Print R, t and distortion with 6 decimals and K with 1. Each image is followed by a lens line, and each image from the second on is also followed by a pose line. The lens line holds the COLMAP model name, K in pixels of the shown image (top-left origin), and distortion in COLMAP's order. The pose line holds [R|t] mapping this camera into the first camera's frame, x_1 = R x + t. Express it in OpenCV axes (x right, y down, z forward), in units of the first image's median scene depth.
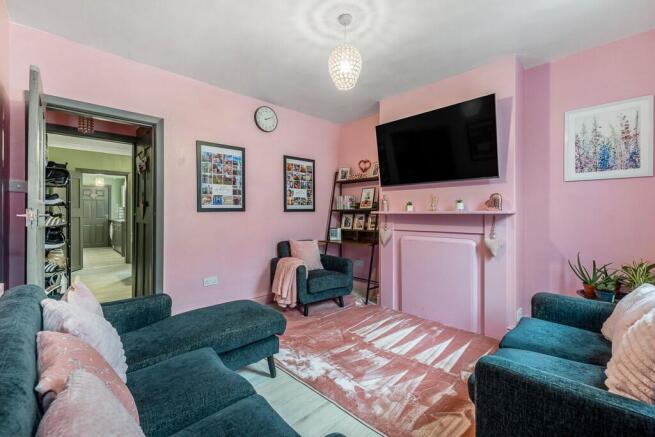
lens RADIAL K [[285.0, 0, 326.8], [0, 285.0, 213.5], [0, 0, 1]] dist [-0.000425, 0.000072]
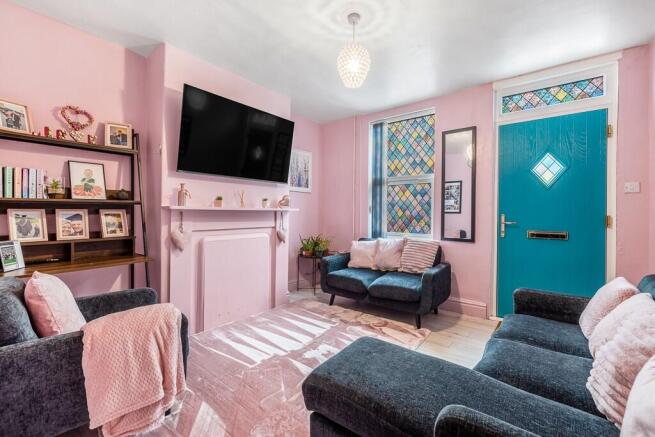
lens RADIAL K [[285.9, 0, 326.6], [0, 285.9, 208.1], [0, 0, 1]] dist [-0.000192, -0.000042]
pose [[-0.151994, 0.002347, 0.988379, -0.659078], [-0.016428, 0.999853, -0.004901, -0.006825], [-0.988245, -0.016982, -0.151933, 0.868636]]
